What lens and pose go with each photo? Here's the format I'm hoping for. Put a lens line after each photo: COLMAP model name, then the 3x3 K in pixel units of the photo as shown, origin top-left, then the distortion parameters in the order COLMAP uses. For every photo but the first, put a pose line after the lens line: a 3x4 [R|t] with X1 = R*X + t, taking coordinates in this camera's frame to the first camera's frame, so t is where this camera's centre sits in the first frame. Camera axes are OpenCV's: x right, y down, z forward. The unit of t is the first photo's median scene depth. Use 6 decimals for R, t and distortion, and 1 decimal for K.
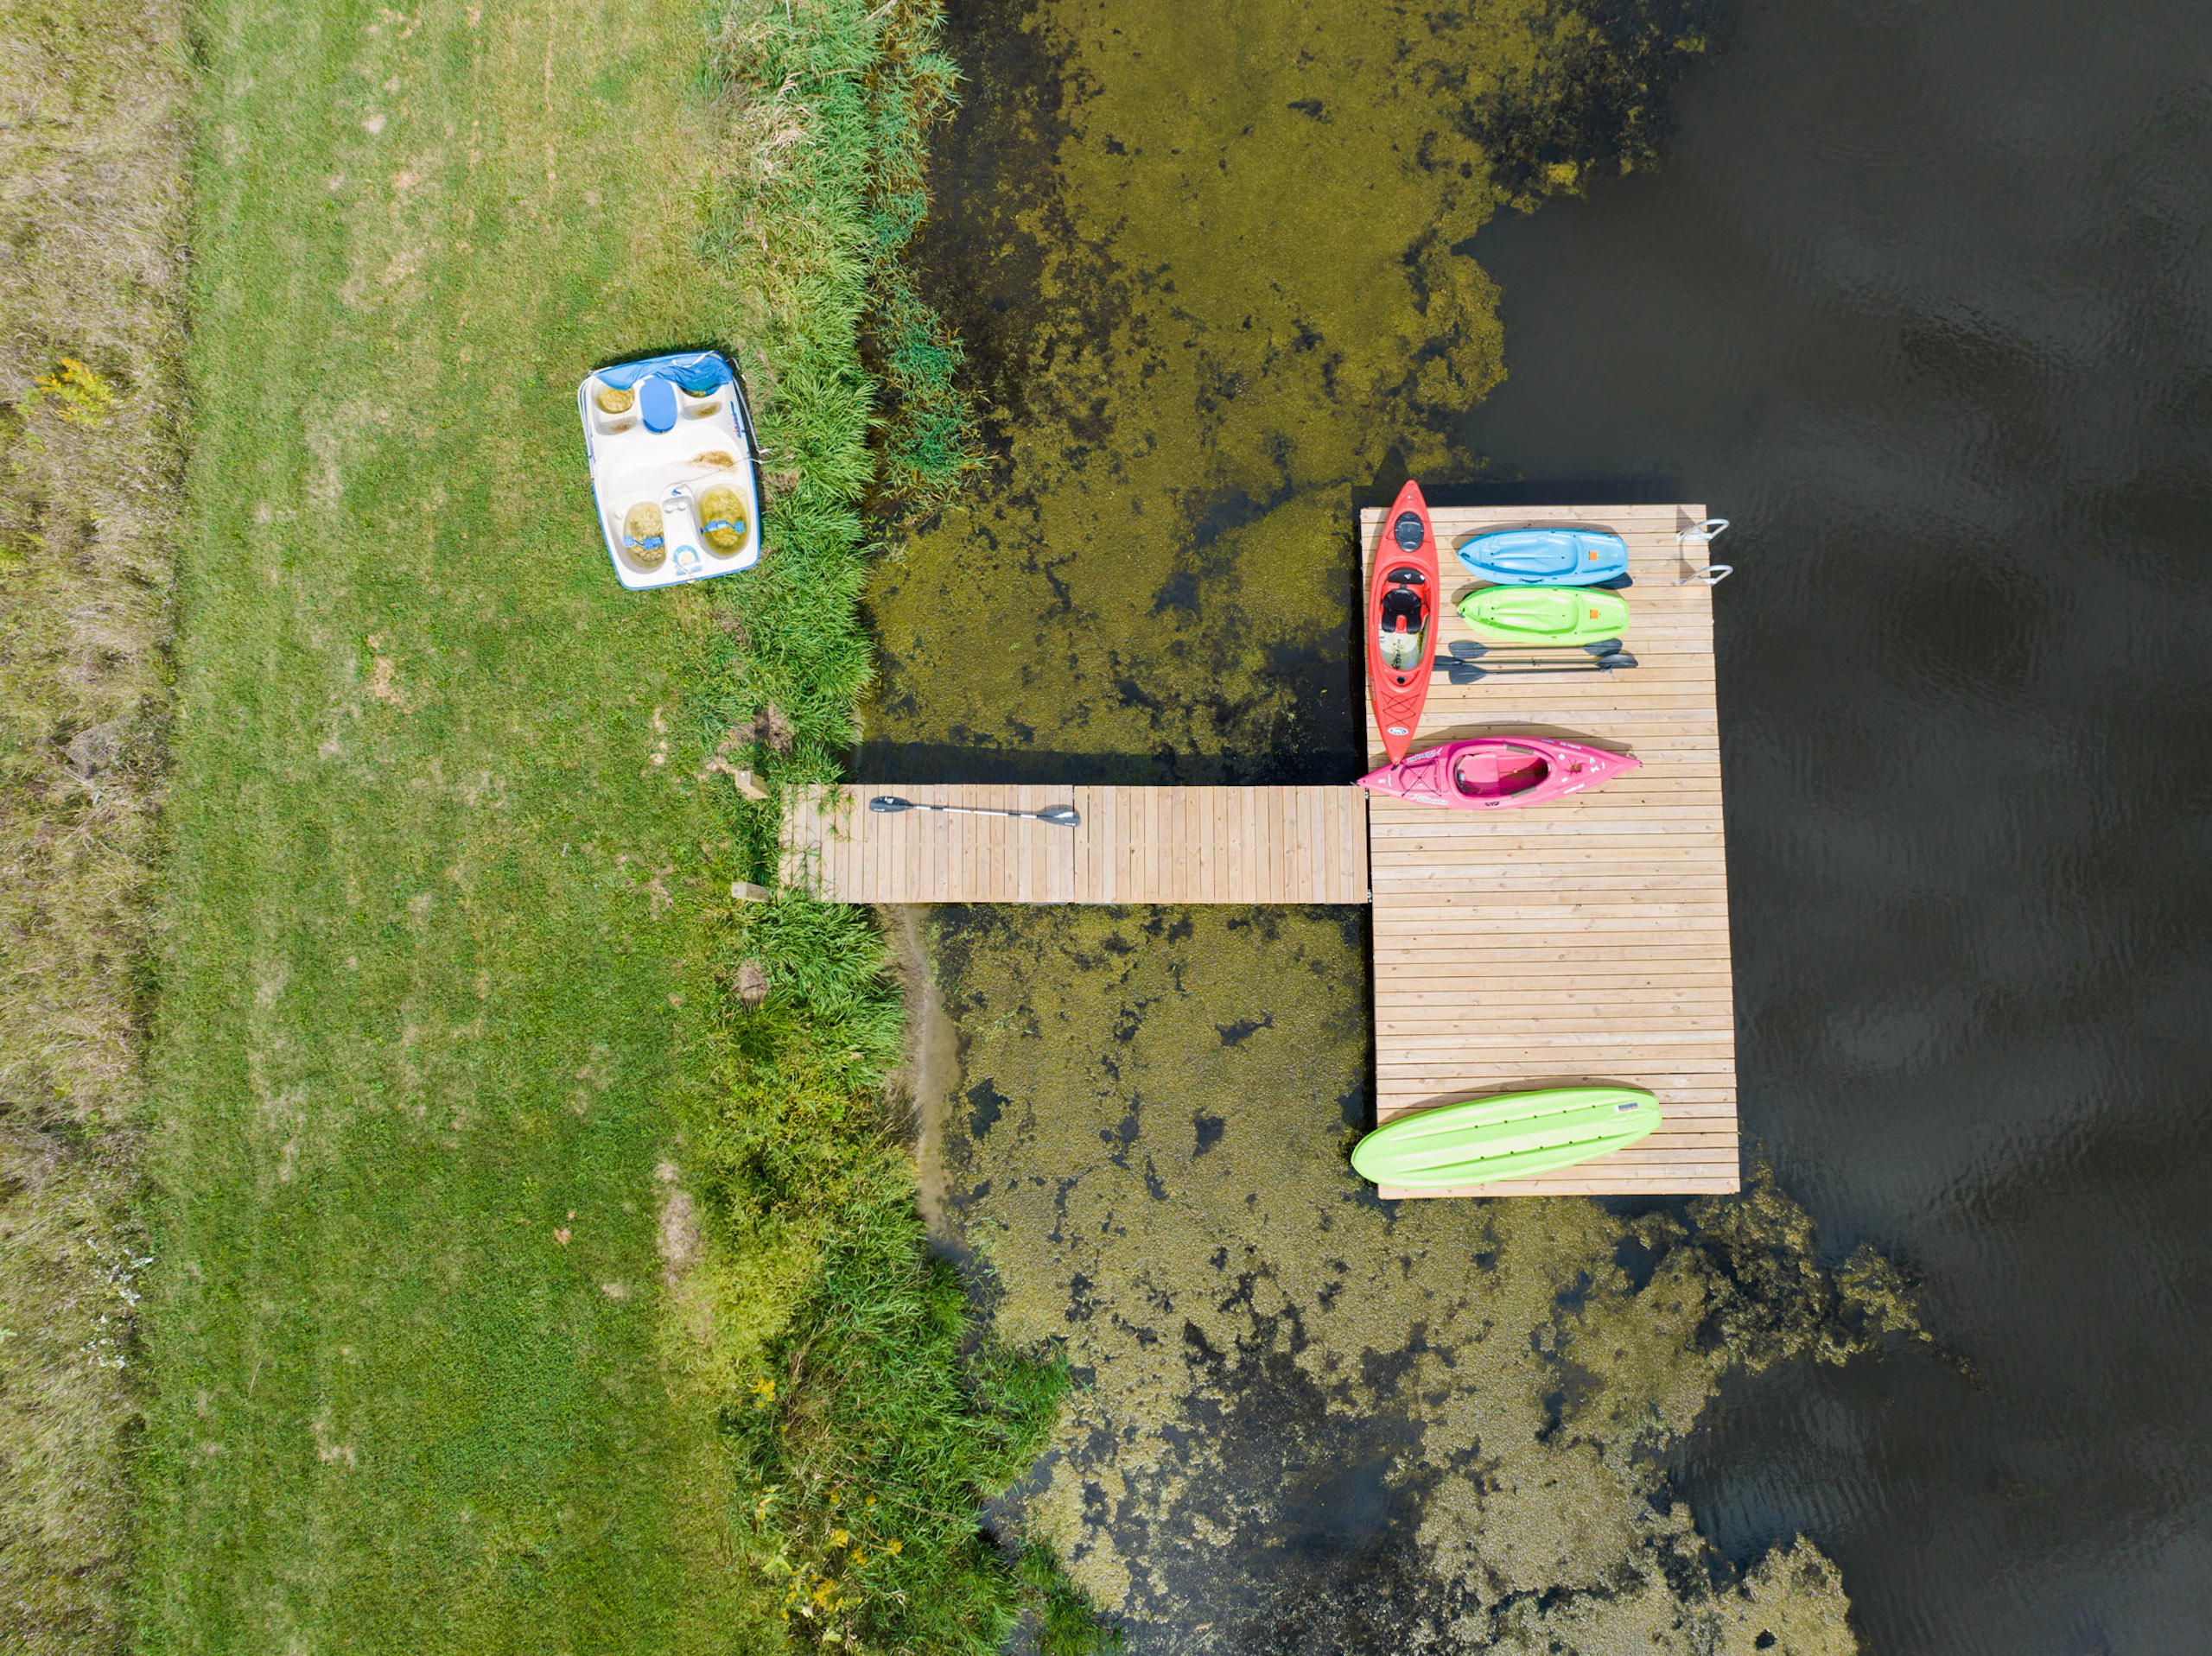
lens RADIAL K [[1522.2, 0, 1108.1], [0, 1522.2, 830.2], [0, 0, 1]] dist [-0.038208, 0.008998]
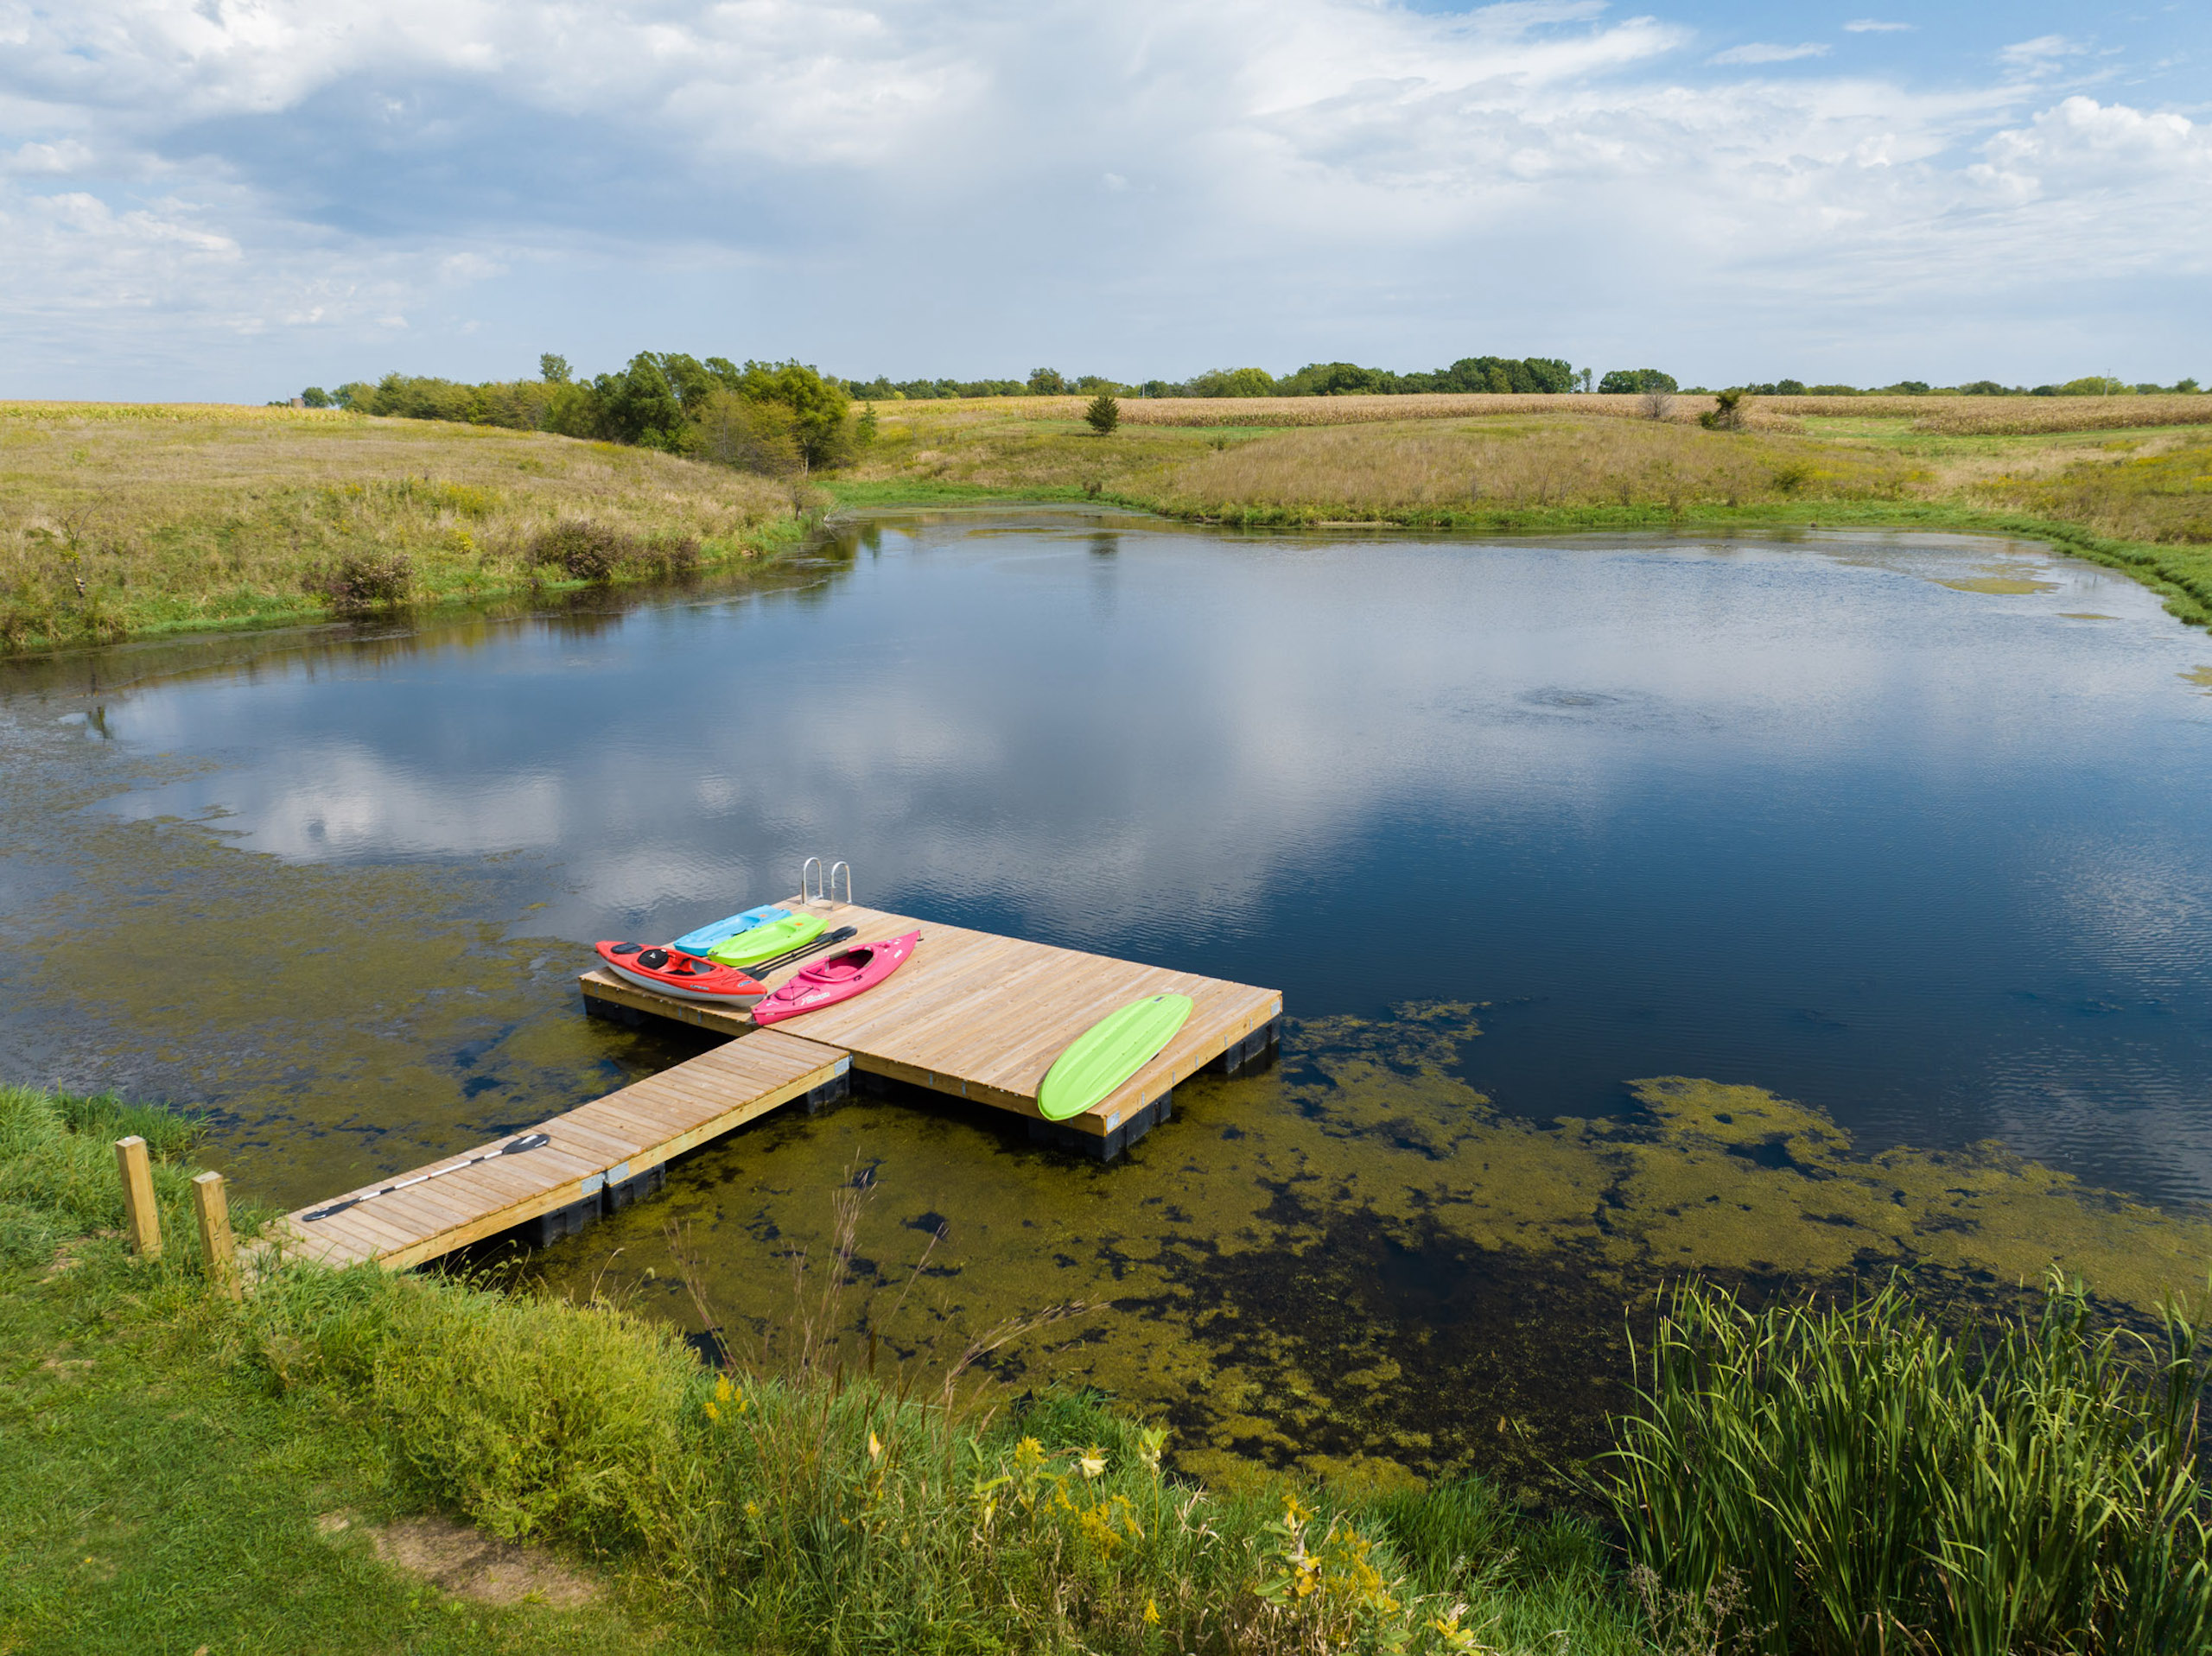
lens RADIAL K [[1522.2, 0, 1070.2], [0, 1522.2, 840.1], [0, 0, 1]] dist [-0.038208, 0.008998]
pose [[0.562672, -0.226628, 0.795010, -0.498460], [0.822326, 0.252015, -0.510165, 0.635617], [-0.084736, 0.940813, 0.328164, 0.552937]]
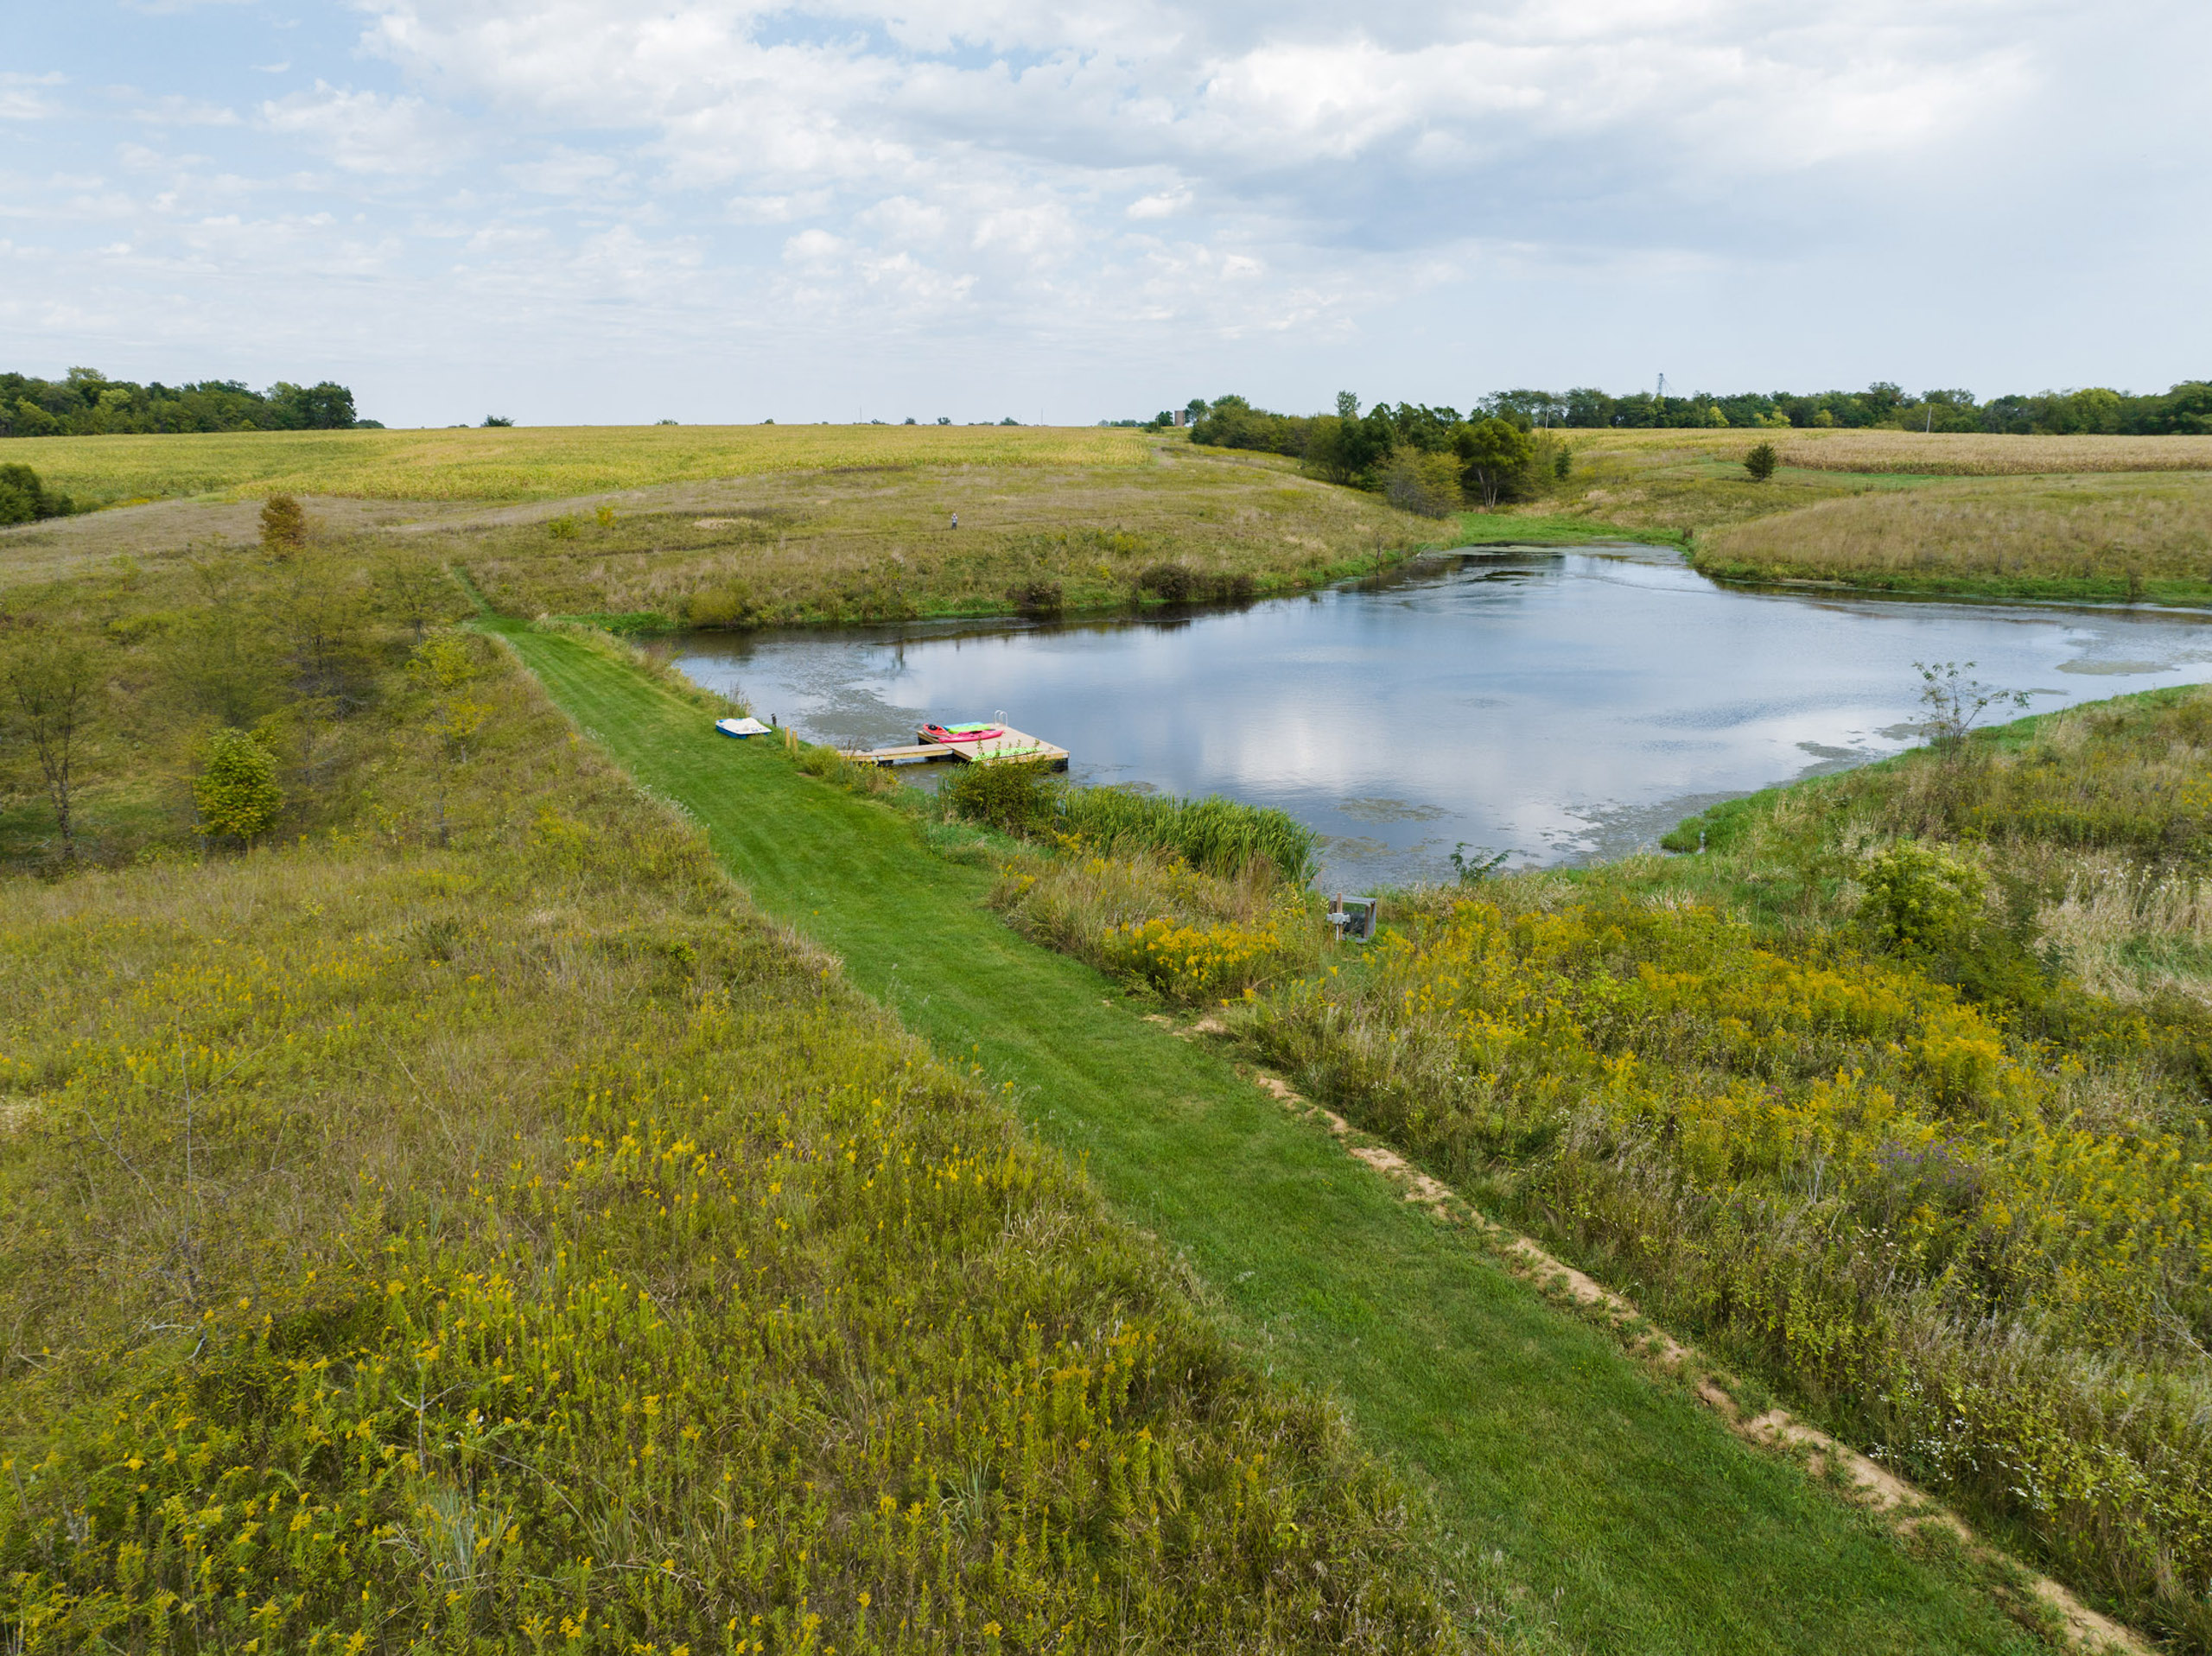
lens RADIAL K [[1522.2, 0, 1107.3], [0, 1522.2, 824.3], [0, 0, 1]] dist [-0.038208, 0.008998]
pose [[0.901104, -0.121166, 0.416329, -1.073341], [0.432010, 0.333100, -0.838100, 3.387822], [-0.037130, 0.935074, 0.352503, -0.142185]]
